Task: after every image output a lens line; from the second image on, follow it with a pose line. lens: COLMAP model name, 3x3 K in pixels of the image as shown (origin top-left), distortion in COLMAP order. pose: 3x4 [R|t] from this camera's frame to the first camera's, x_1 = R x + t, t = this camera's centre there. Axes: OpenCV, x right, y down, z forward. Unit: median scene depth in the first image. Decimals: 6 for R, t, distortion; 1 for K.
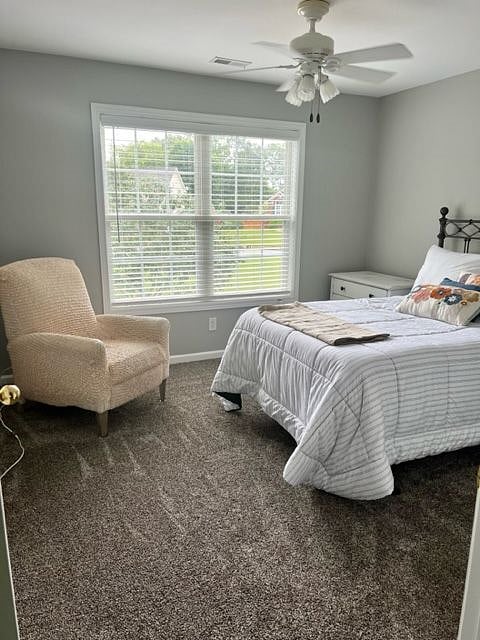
lens RADIAL K [[476.7, 0, 240.0], [0, 476.7, 320.0], [0, 0, 1]] dist [-0.003001, 0.001325]
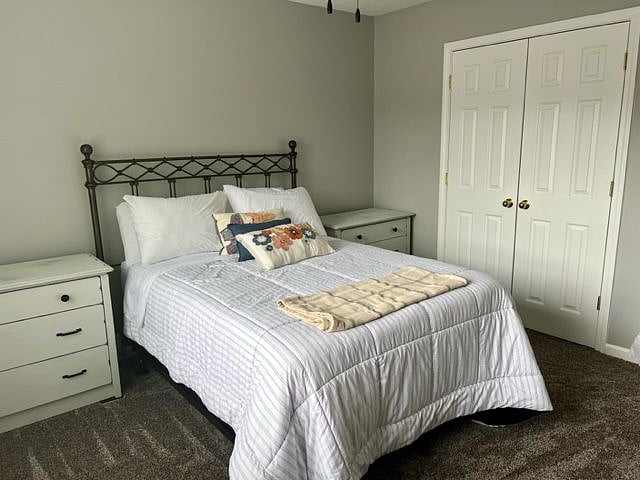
lens RADIAL K [[476.7, 0, 320.0], [0, 476.7, 240.0], [0, 0, 1]] dist [-0.003001, 0.001325]
pose [[-0.220022, -0.217149, 0.951019, -0.454382], [0.246404, 0.930924, 0.269567, -0.263063], [-0.943862, 0.293646, -0.151317, 1.027511]]
